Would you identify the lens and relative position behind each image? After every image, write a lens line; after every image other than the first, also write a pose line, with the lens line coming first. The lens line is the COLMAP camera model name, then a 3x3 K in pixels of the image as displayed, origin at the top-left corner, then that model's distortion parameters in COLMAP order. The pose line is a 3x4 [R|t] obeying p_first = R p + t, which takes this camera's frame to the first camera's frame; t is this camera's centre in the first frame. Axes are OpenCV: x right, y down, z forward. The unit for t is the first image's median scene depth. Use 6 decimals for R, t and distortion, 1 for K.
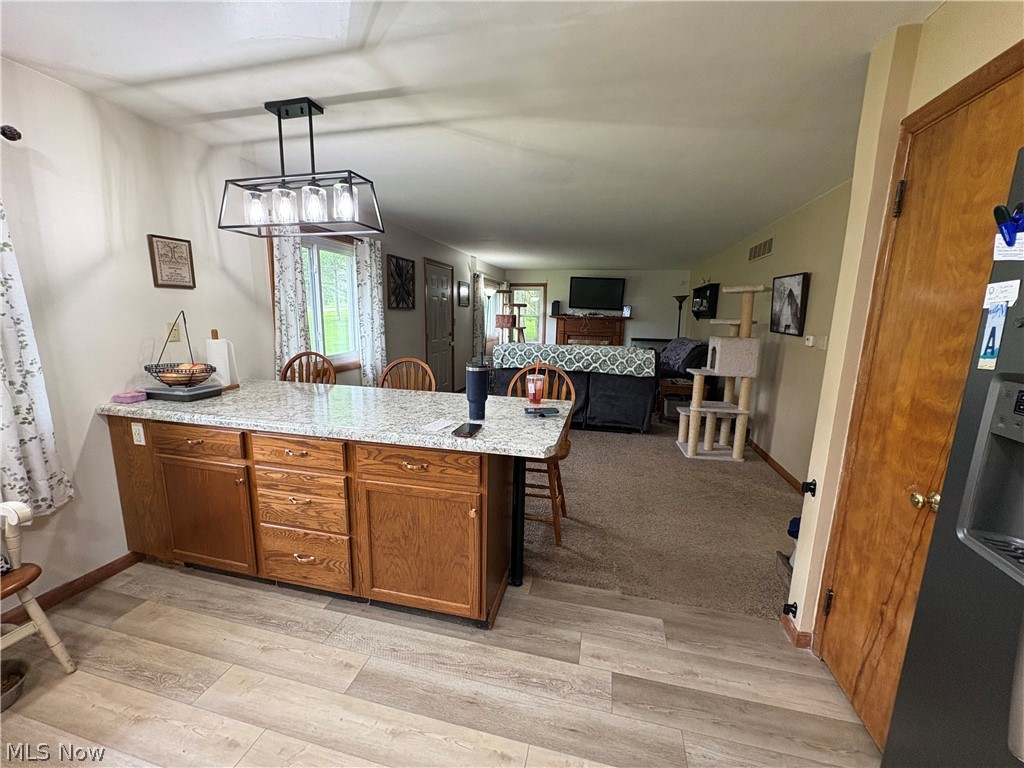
lens RADIAL K [[407.3, 0, 510.8], [0, 407.3, 385.3], [0, 0, 1]] dist [0.001008, 0.000053]
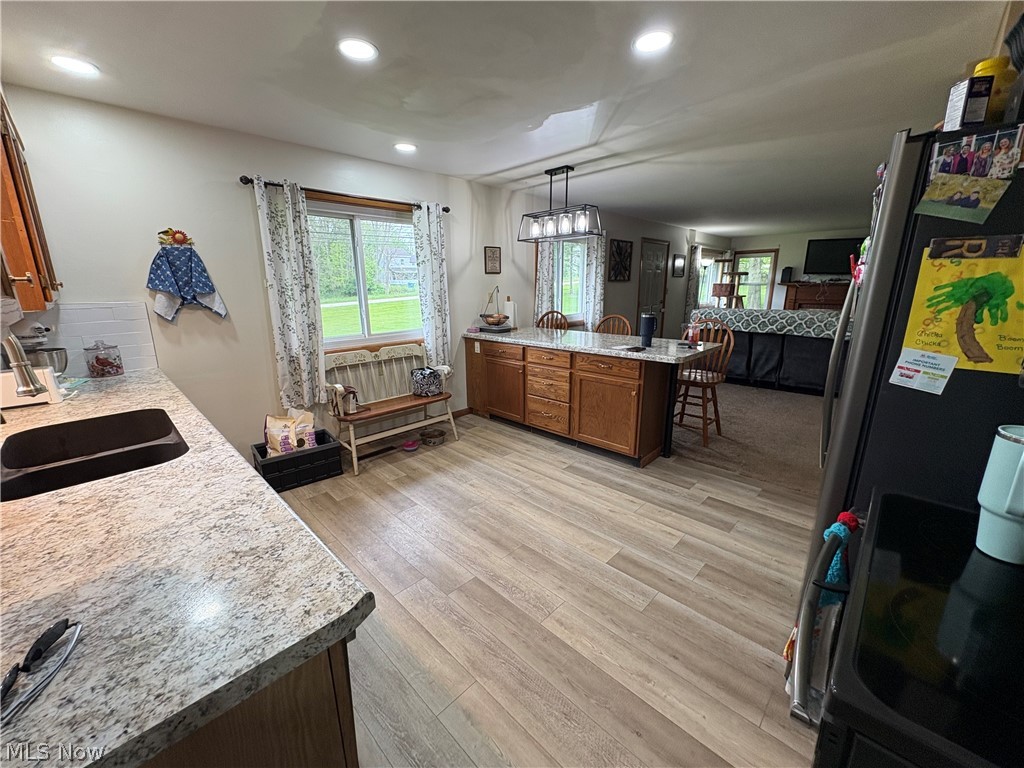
lens RADIAL K [[407.3, 0, 510.9], [0, 407.3, 385.2], [0, 0, 1]] dist [0.001008, 0.000053]
pose [[0.858263, 0.097286, -0.503905, 0.248638], [-0.064406, 0.994524, 0.082310, 0.114567], [0.509153, -0.038189, 0.859828, -0.603560]]
